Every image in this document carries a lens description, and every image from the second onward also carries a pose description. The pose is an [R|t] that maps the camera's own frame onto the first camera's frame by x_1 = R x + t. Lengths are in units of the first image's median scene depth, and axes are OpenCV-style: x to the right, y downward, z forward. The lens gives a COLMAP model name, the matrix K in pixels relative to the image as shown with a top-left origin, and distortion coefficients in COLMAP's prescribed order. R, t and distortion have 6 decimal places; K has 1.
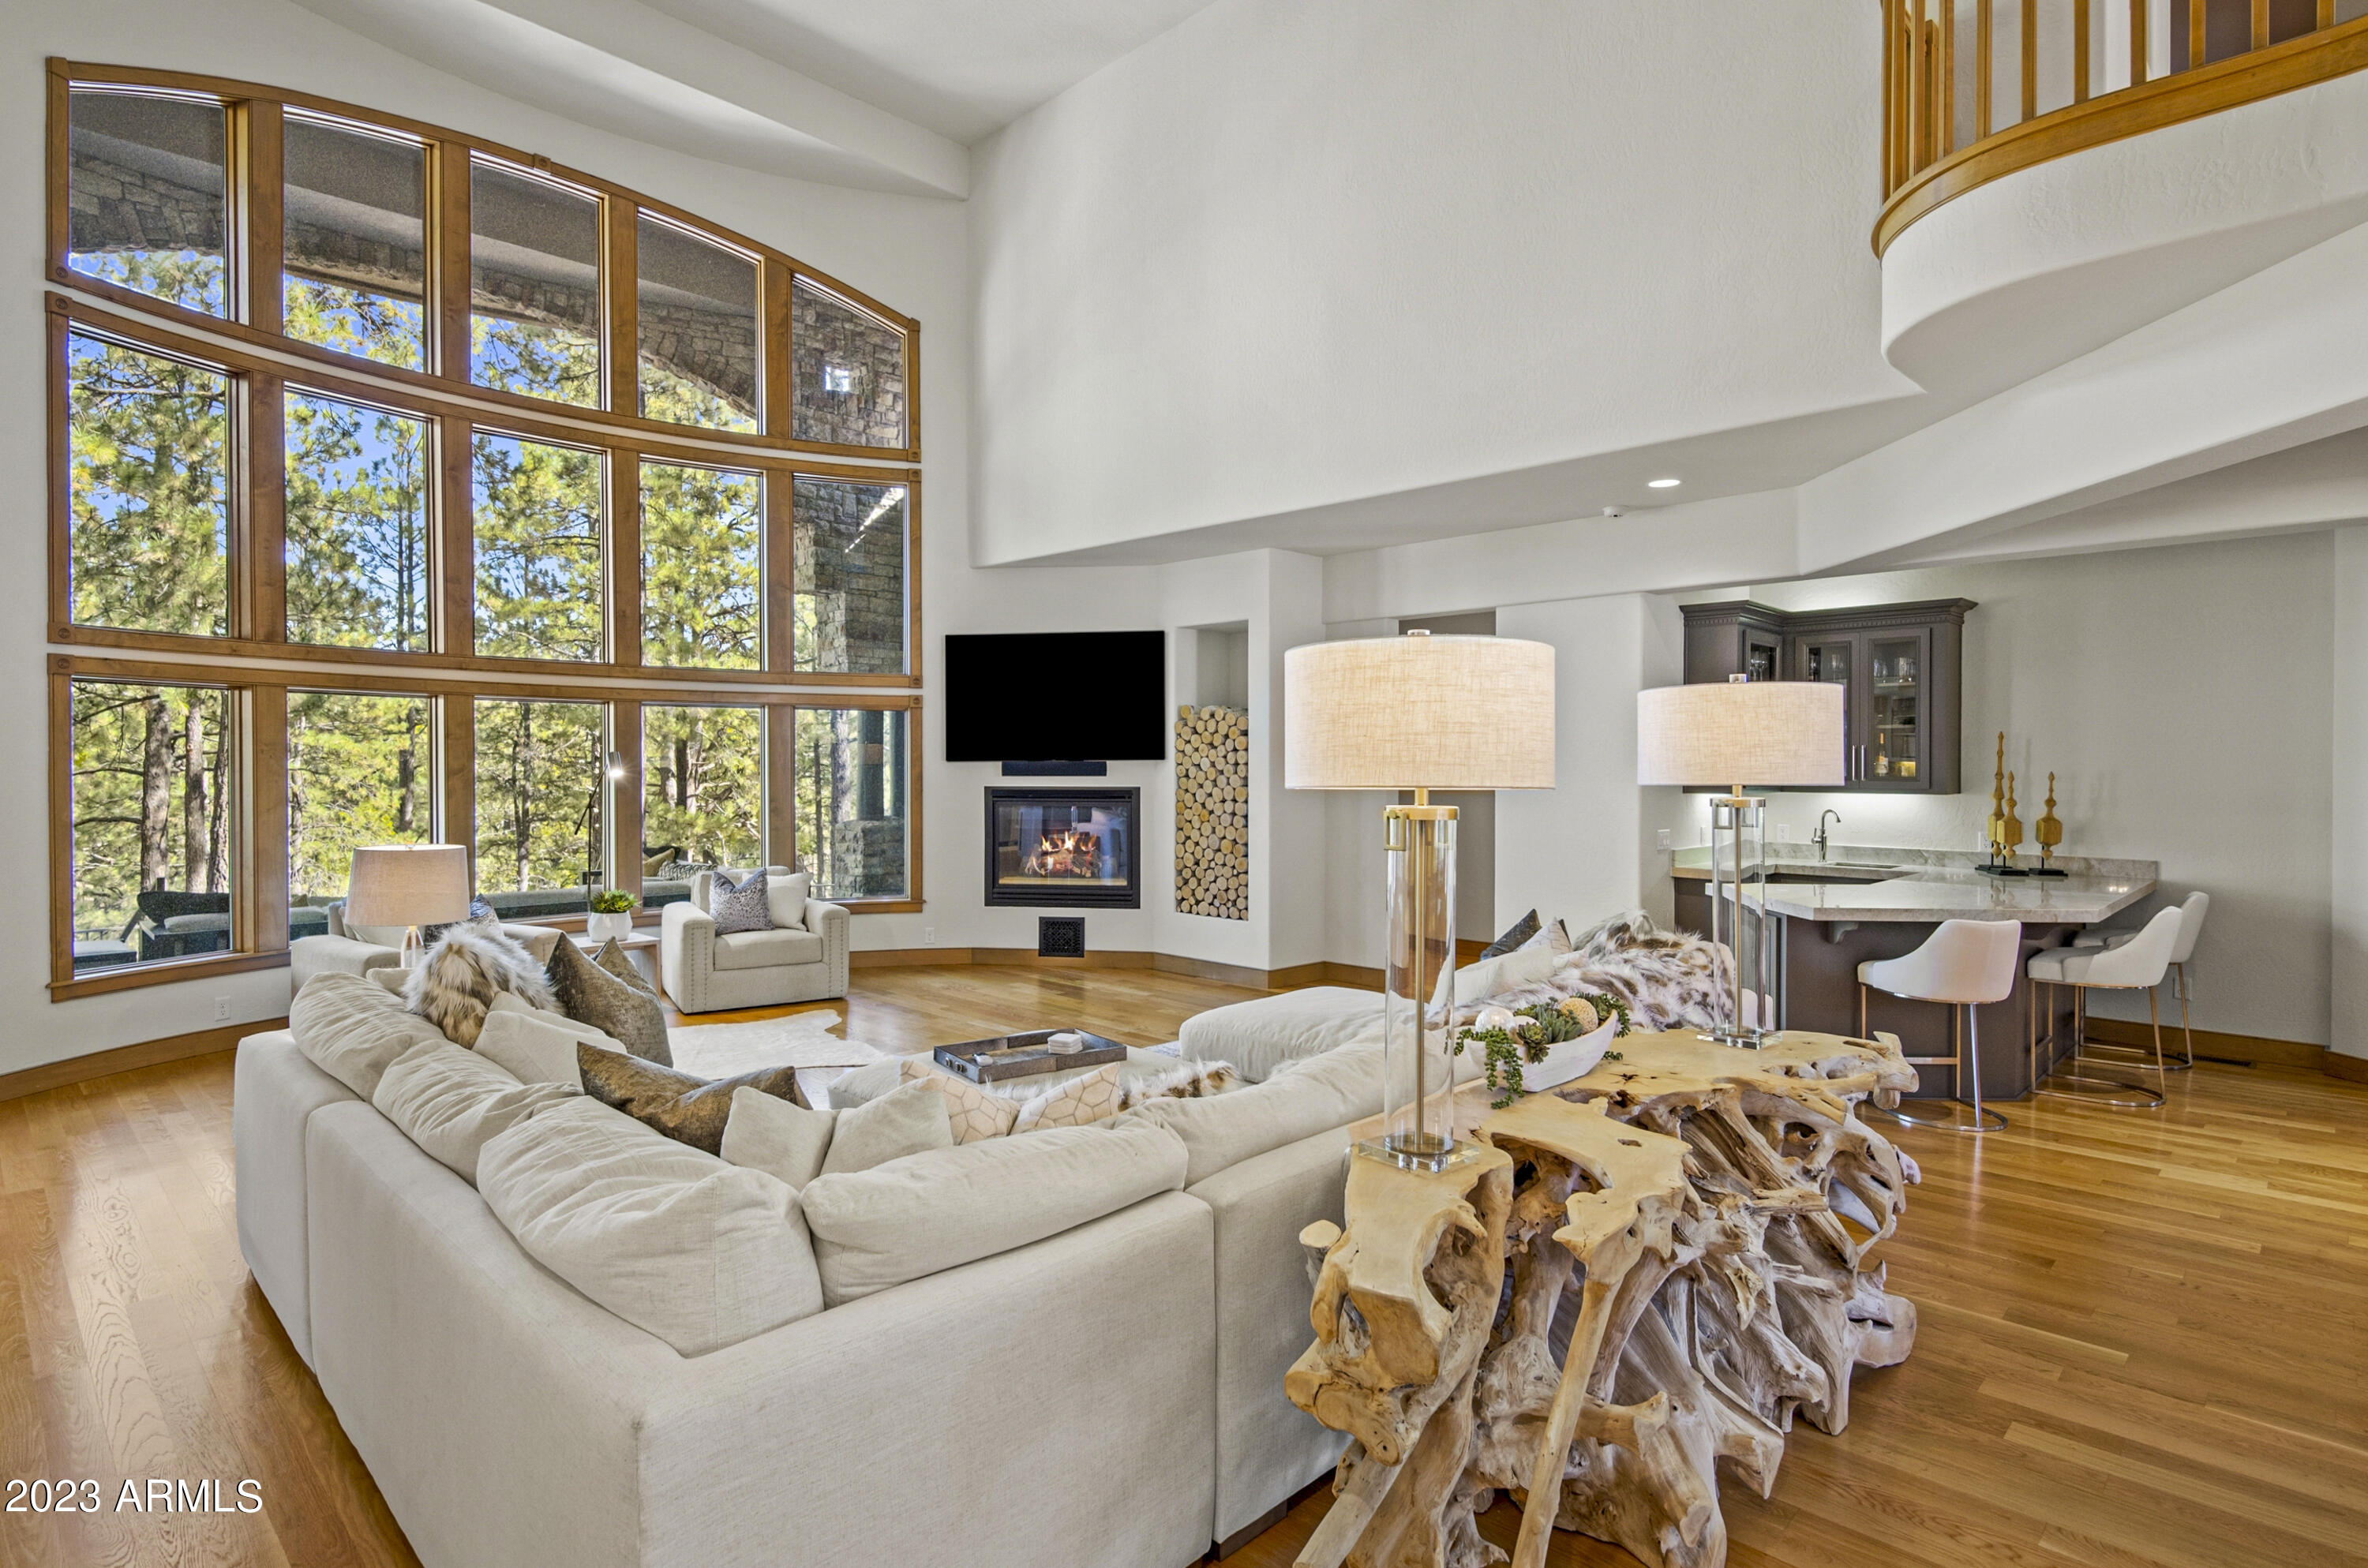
lens RADIAL K [[1188.9, 0, 1189.1], [0, 1188.9, 779.4], [0, 0, 1]] dist [-0.002659, -0.001498]
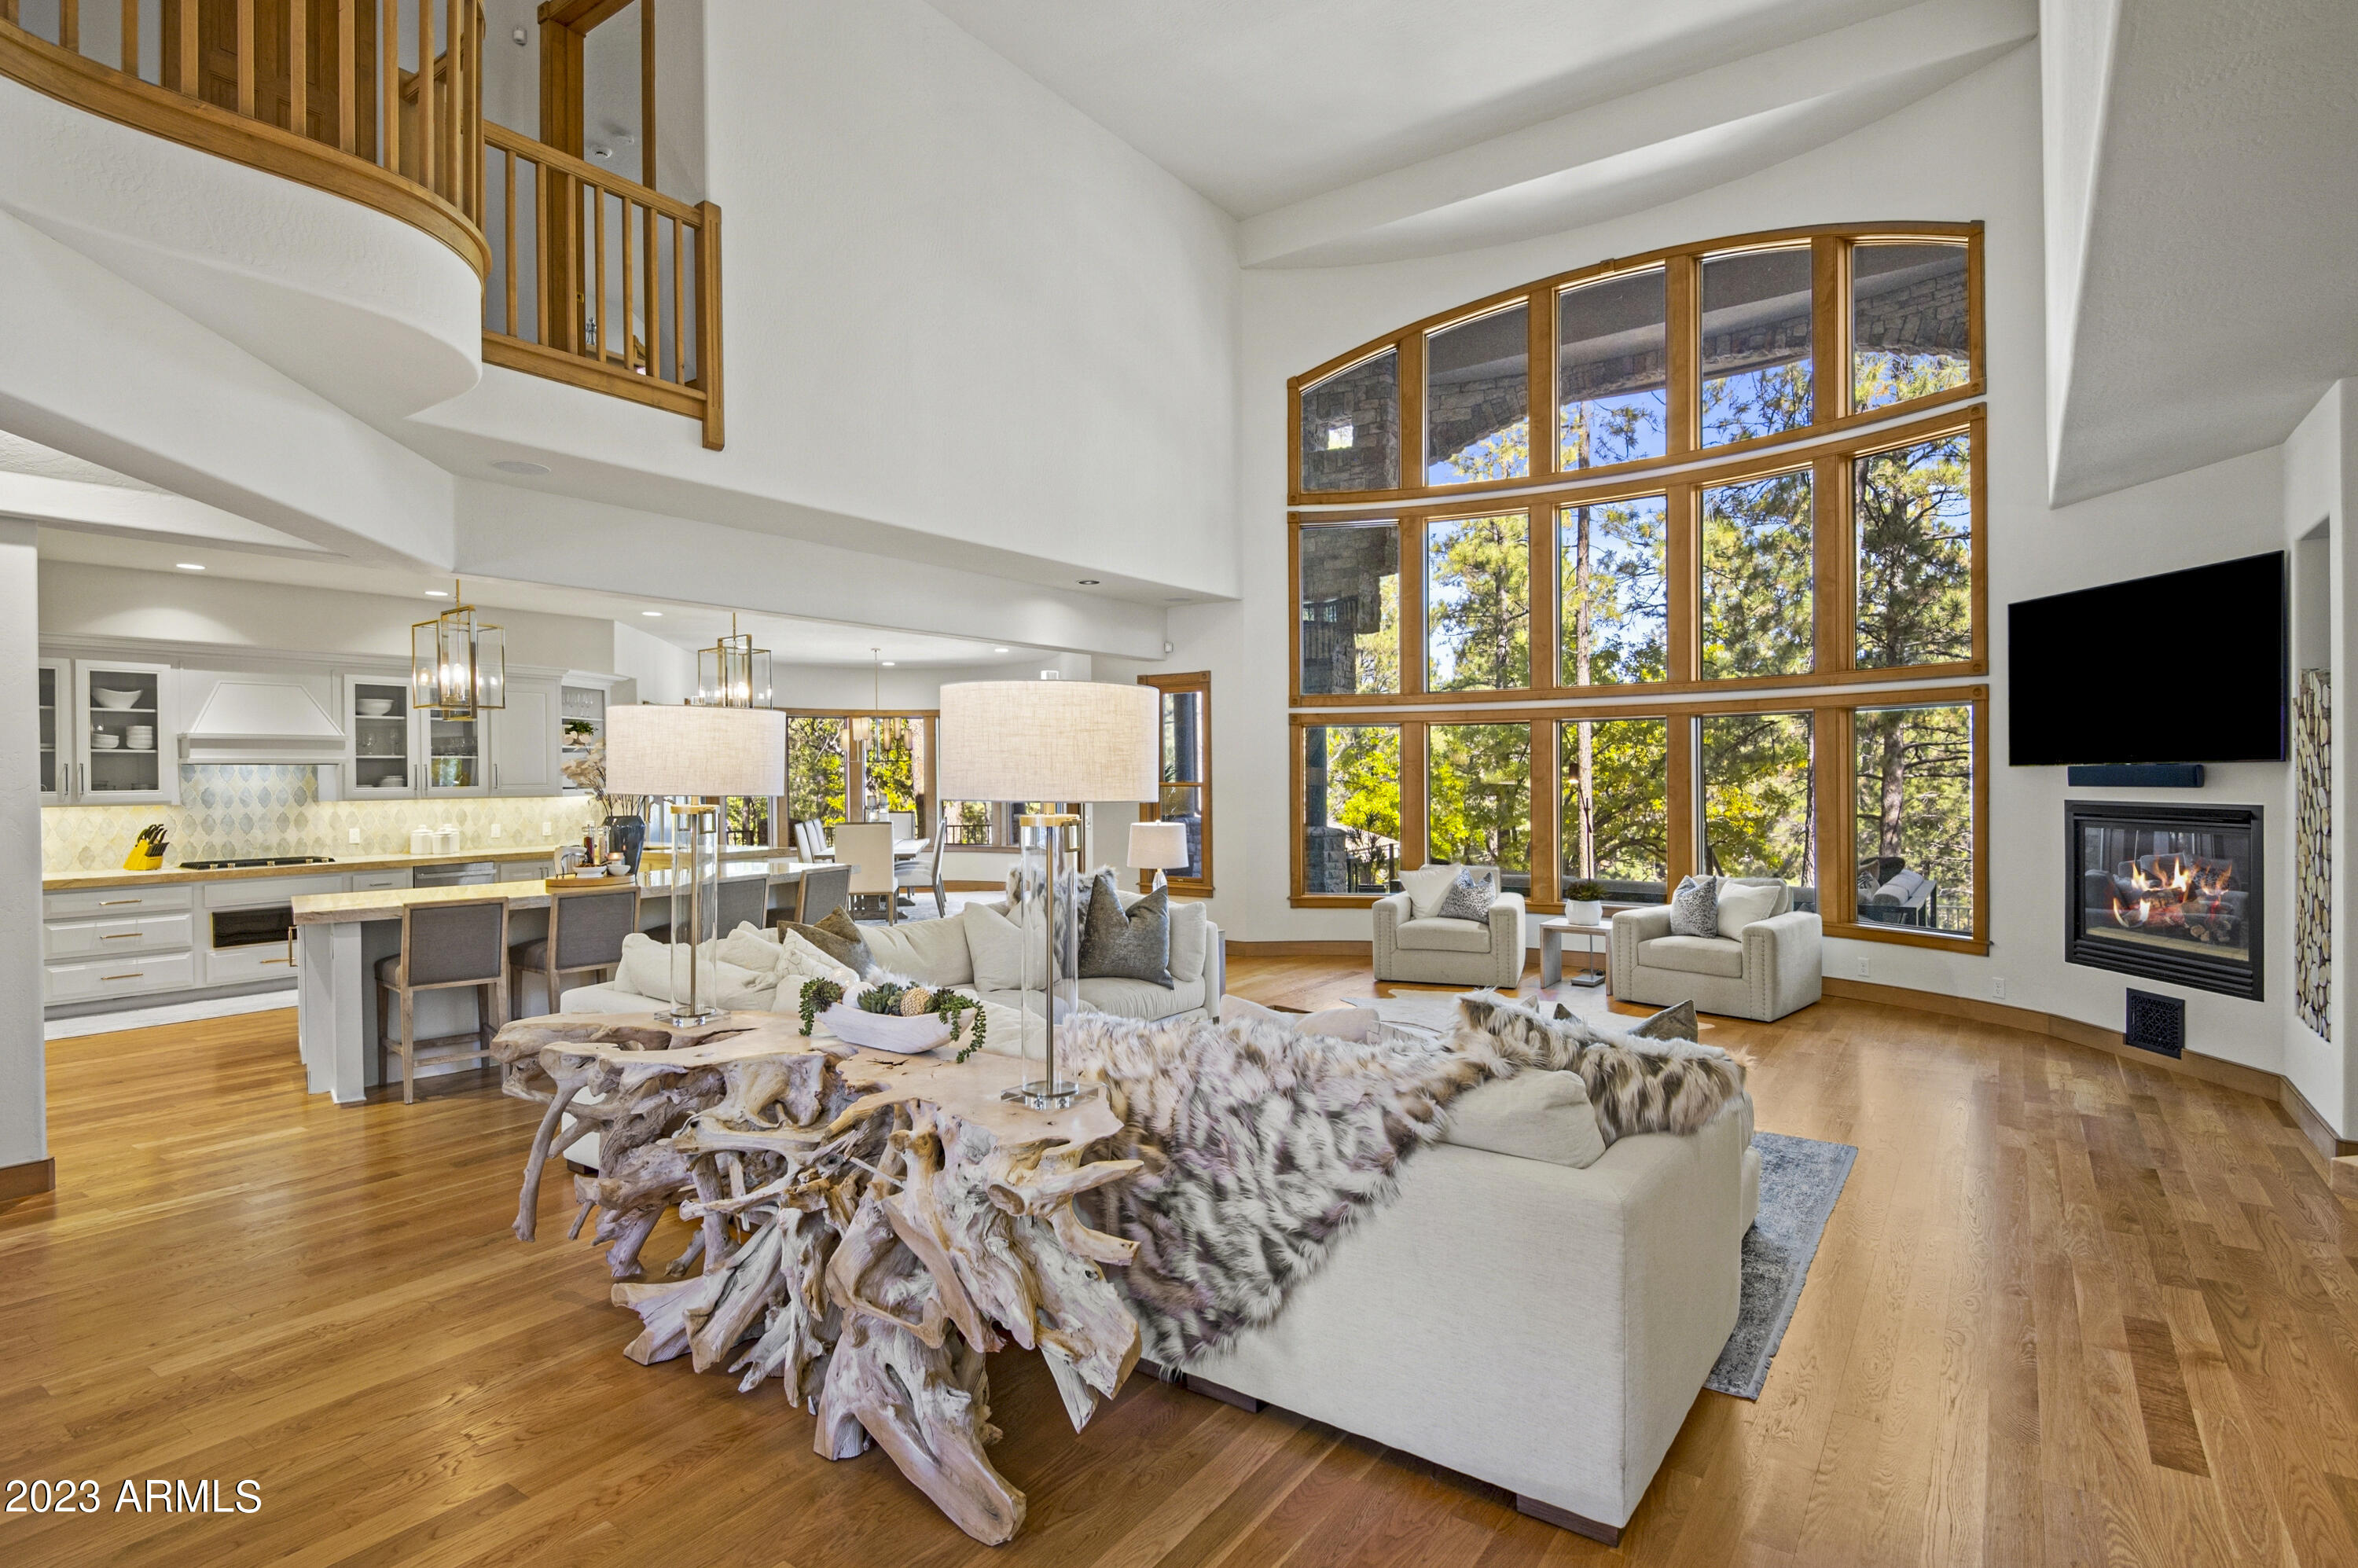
lens RADIAL K [[1184.0, 0, 1184.1], [0, 1184.0, 779.4], [0, 0, 1]] dist [-0.002659, -0.001498]
pose [[0.157248, 0.002357, -0.987556, 0.487463], [-0.009920, 0.999950, 0.000807, -0.002296], [0.987509, 0.009669, 0.157263, 0.349524]]
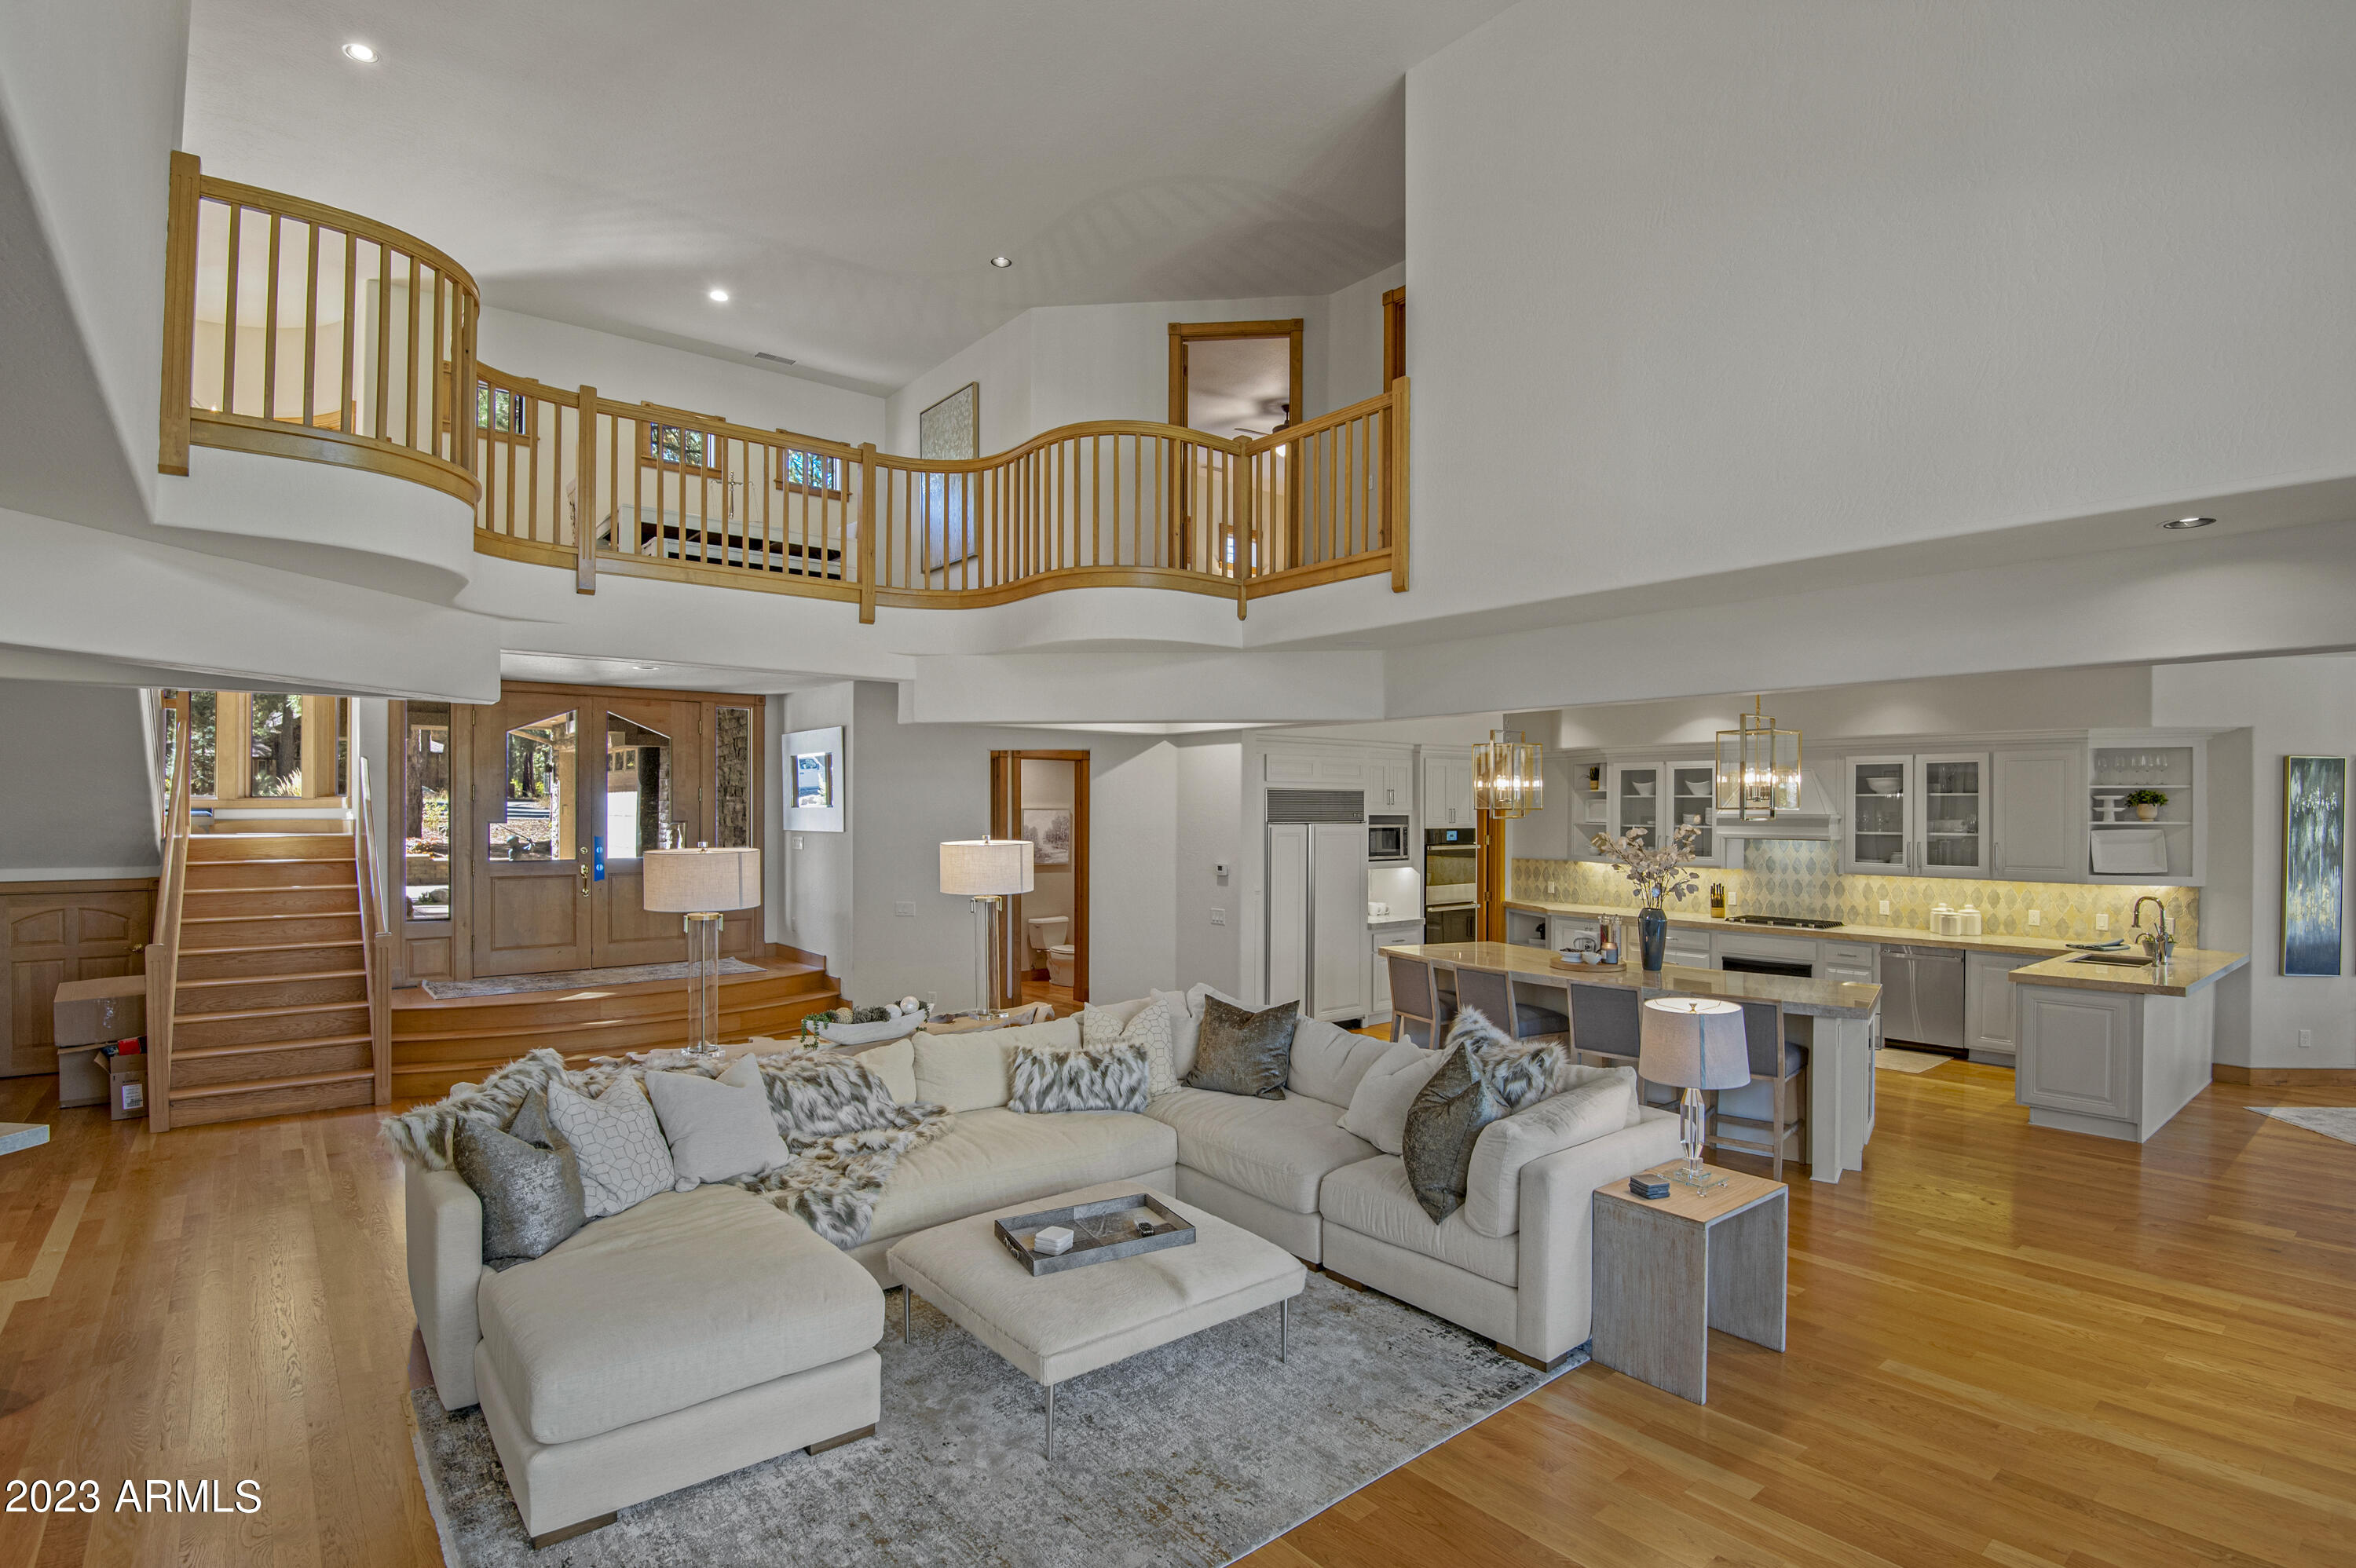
lens RADIAL K [[1155.9, 0, 1169.5], [0, 1155.9, 794.6], [0, 0, 1]] dist [0.001410, -0.029233]
pose [[-0.992797, 0.000198, 0.119805, -0.153262], [0.001347, 0.999954, 0.009513, -0.062351], [-0.119798, 0.009606, -0.992752, 0.951112]]
